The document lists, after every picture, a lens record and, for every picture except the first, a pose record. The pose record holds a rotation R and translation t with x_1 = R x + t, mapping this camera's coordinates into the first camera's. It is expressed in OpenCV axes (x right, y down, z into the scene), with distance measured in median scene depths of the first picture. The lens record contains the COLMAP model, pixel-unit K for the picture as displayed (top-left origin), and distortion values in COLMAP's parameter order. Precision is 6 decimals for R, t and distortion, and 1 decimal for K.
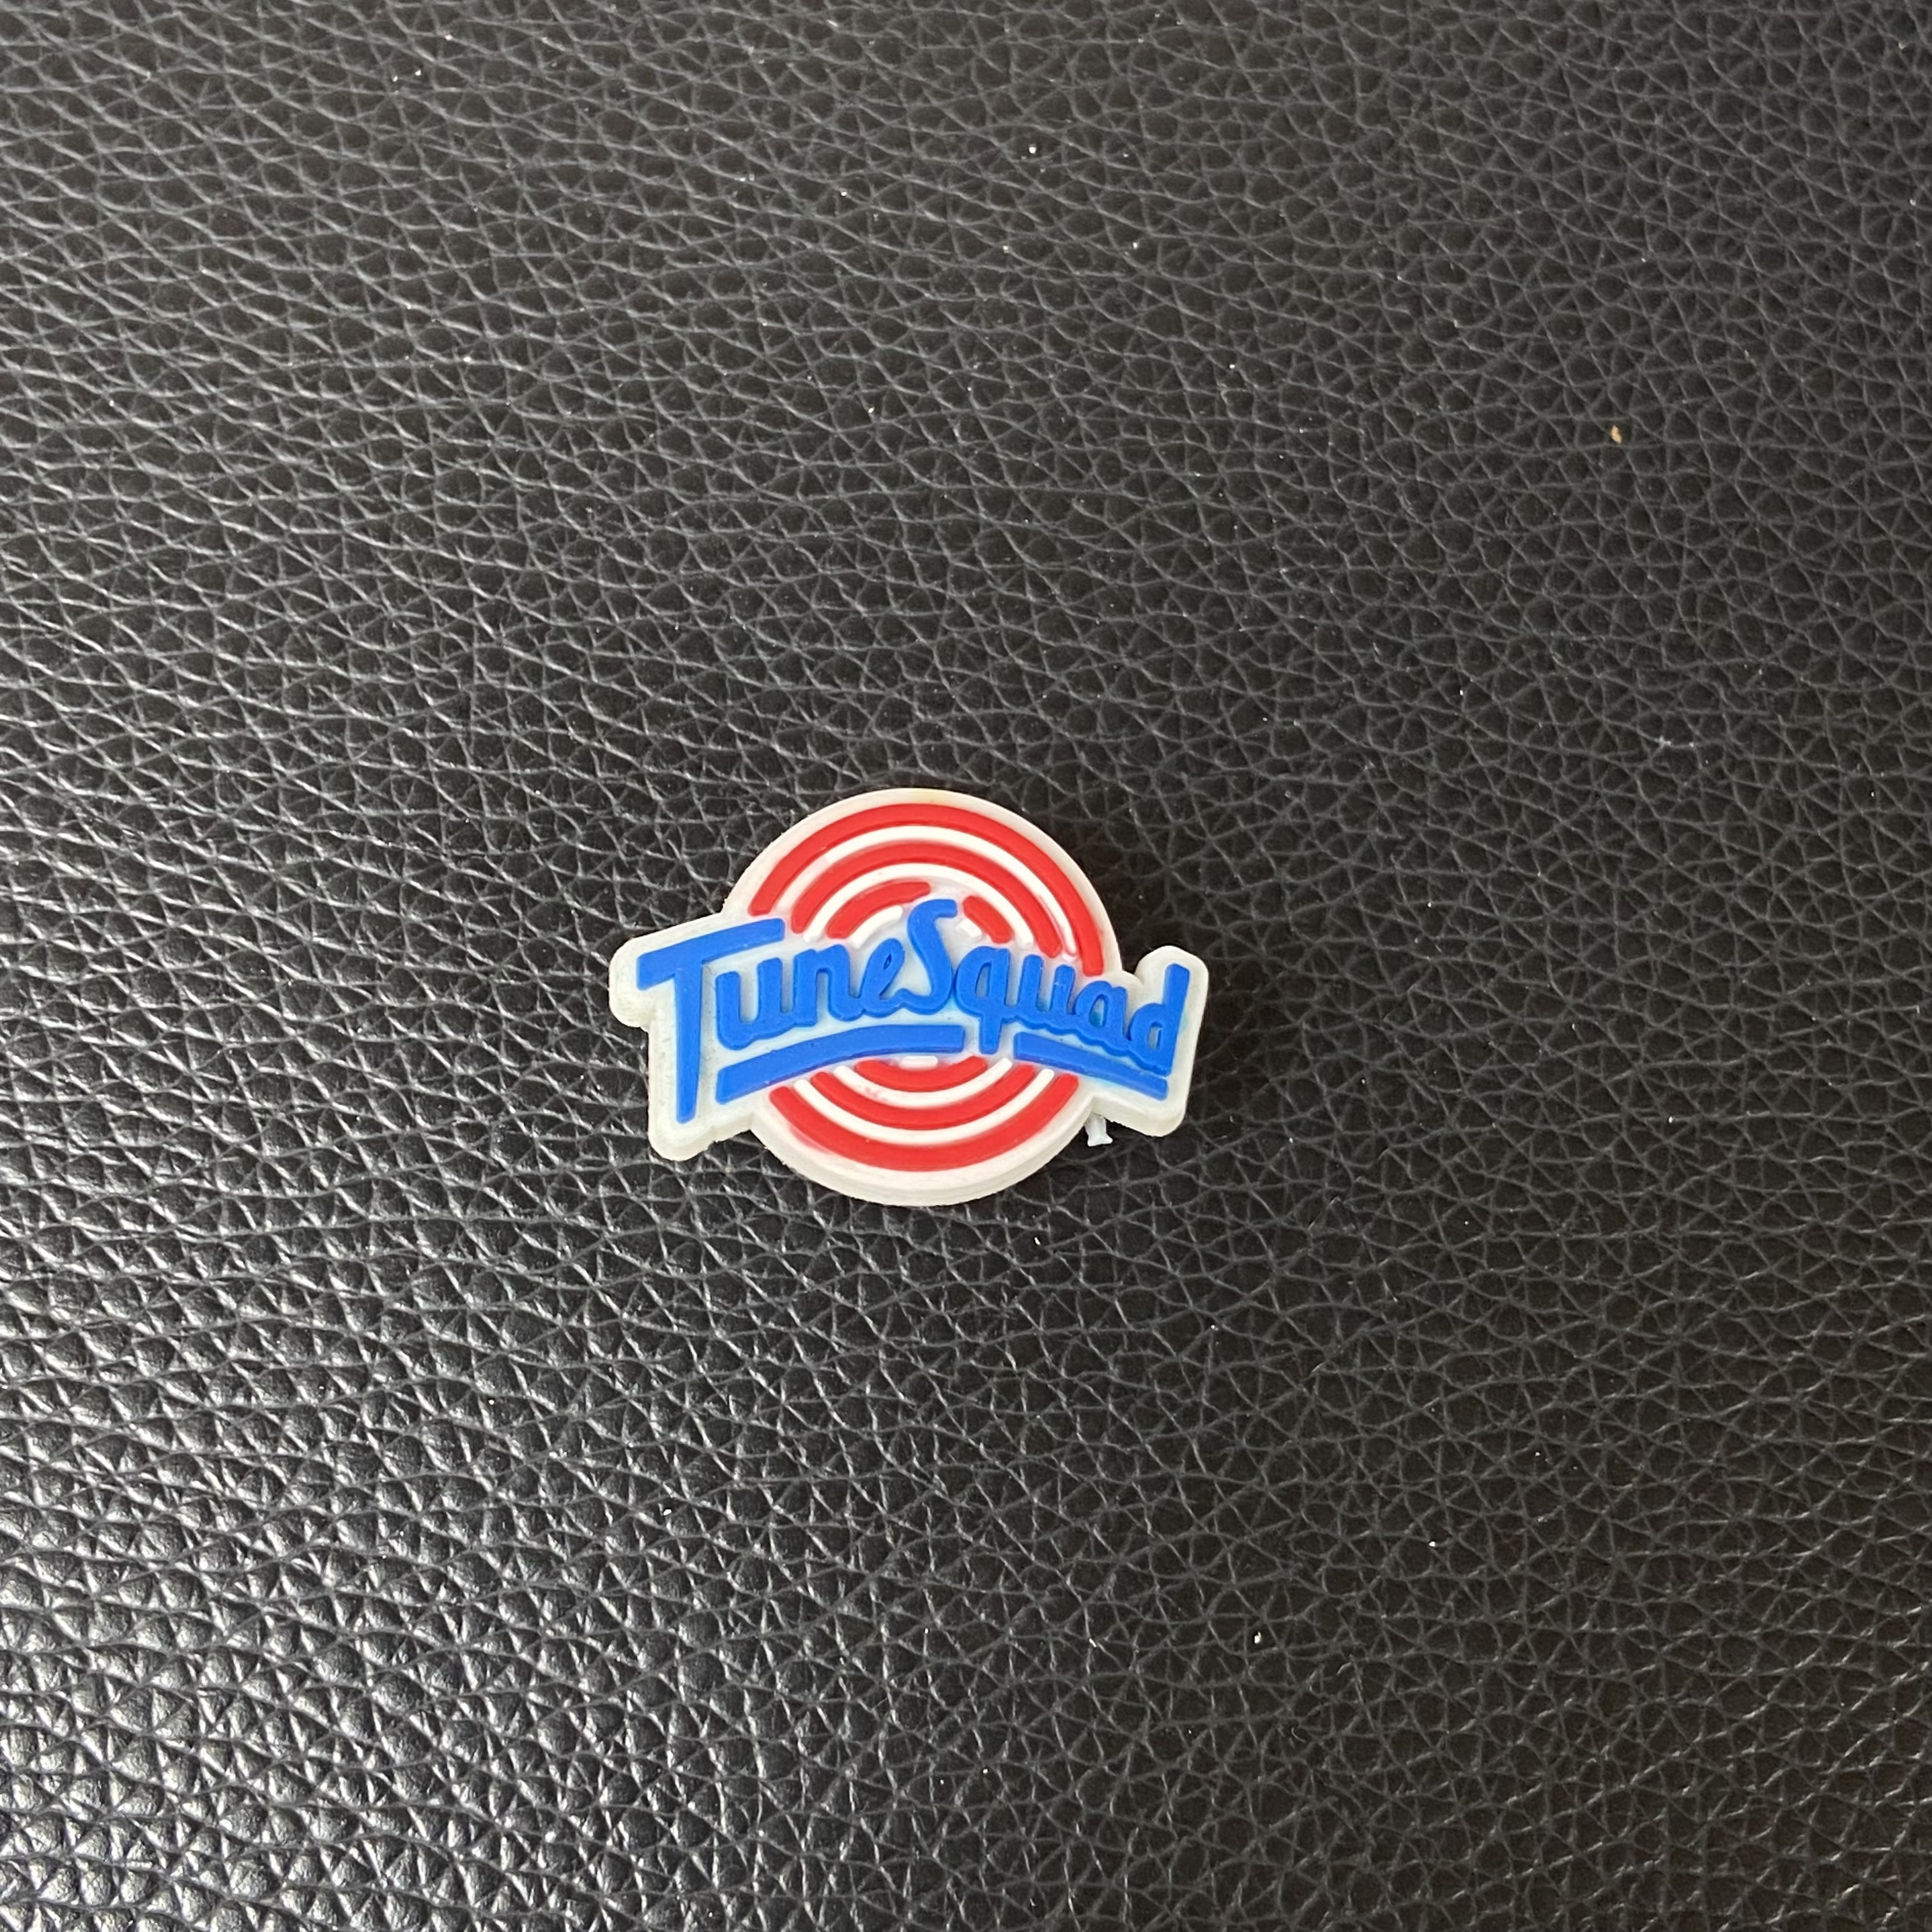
lens RADIAL K [[2998.4, 0, 962.4], [0, 2998.4, 993.1], [0, 0, 1]] dist [0.078662, 0.000000]
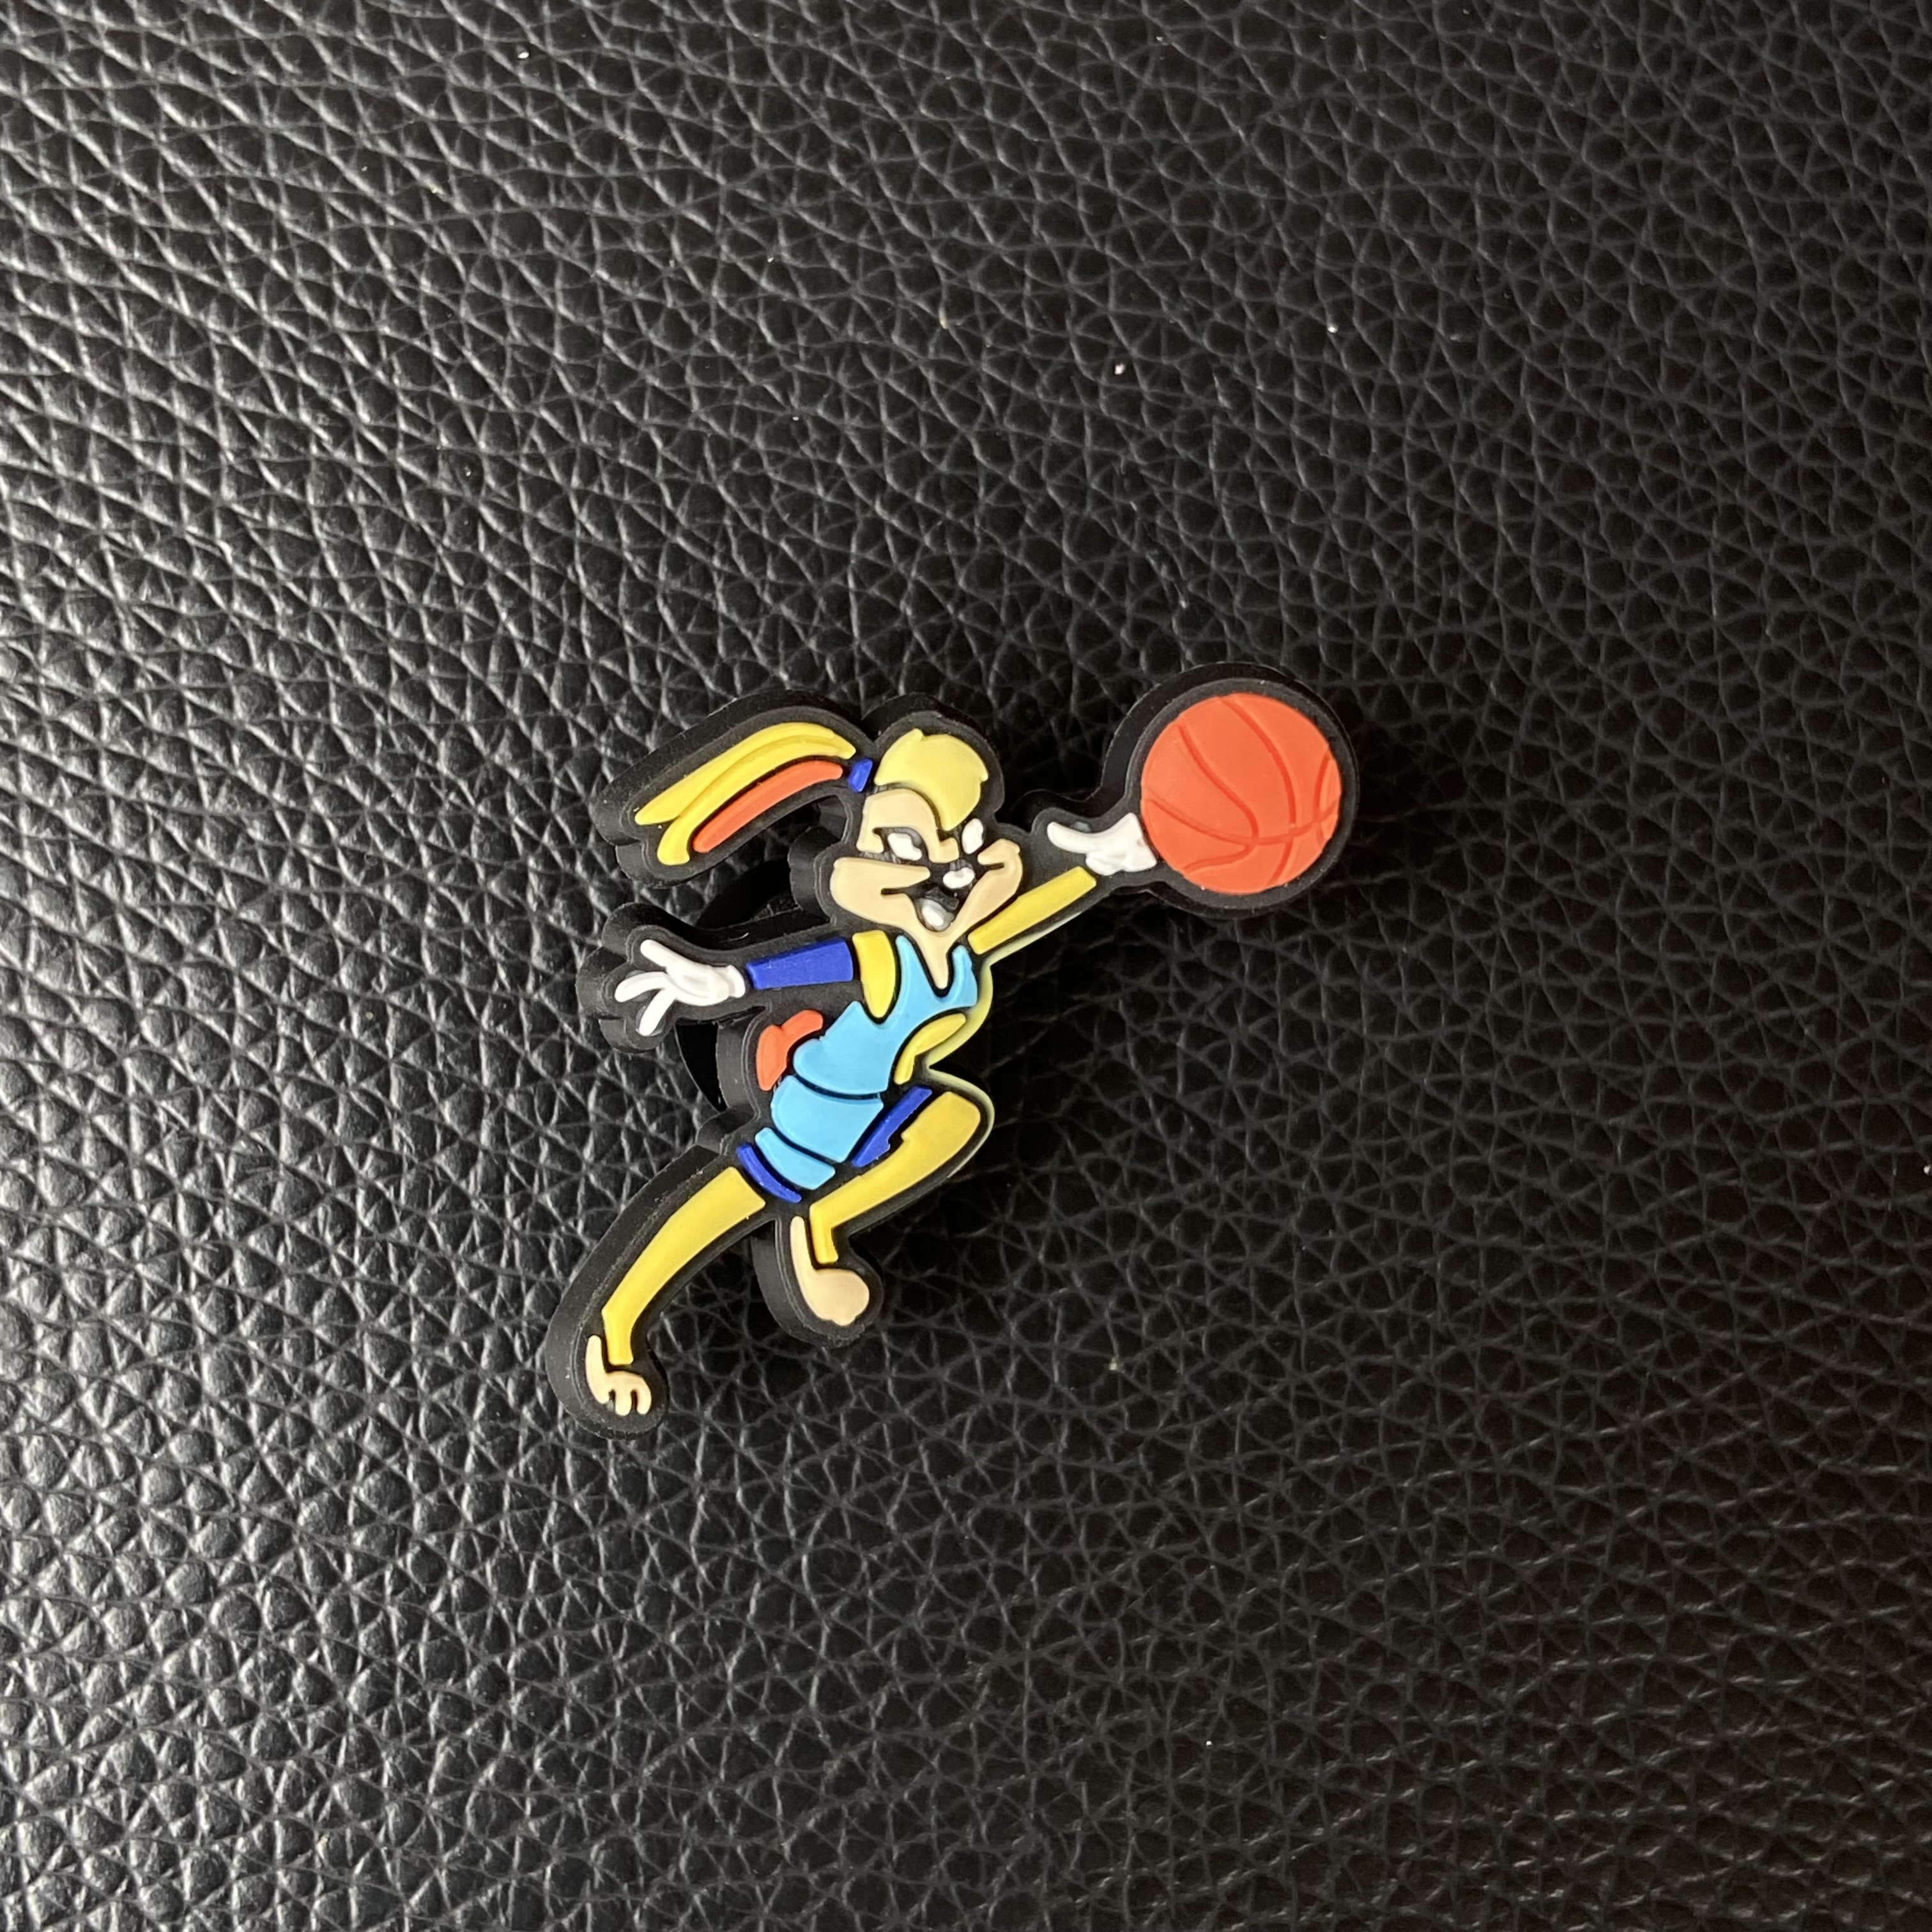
lens RADIAL K [[2859.8, 0, 941.1], [0, 2859.8, 1003.0], [0, 0, 1]] dist [0.073035, 0.000000]
pose [[0.968483, 0.249075, -0.001753, 0.090567], [-0.247556, 0.963309, 0.103687, 0.308501], [0.027515, -0.099985, 0.994608, 0.107962]]
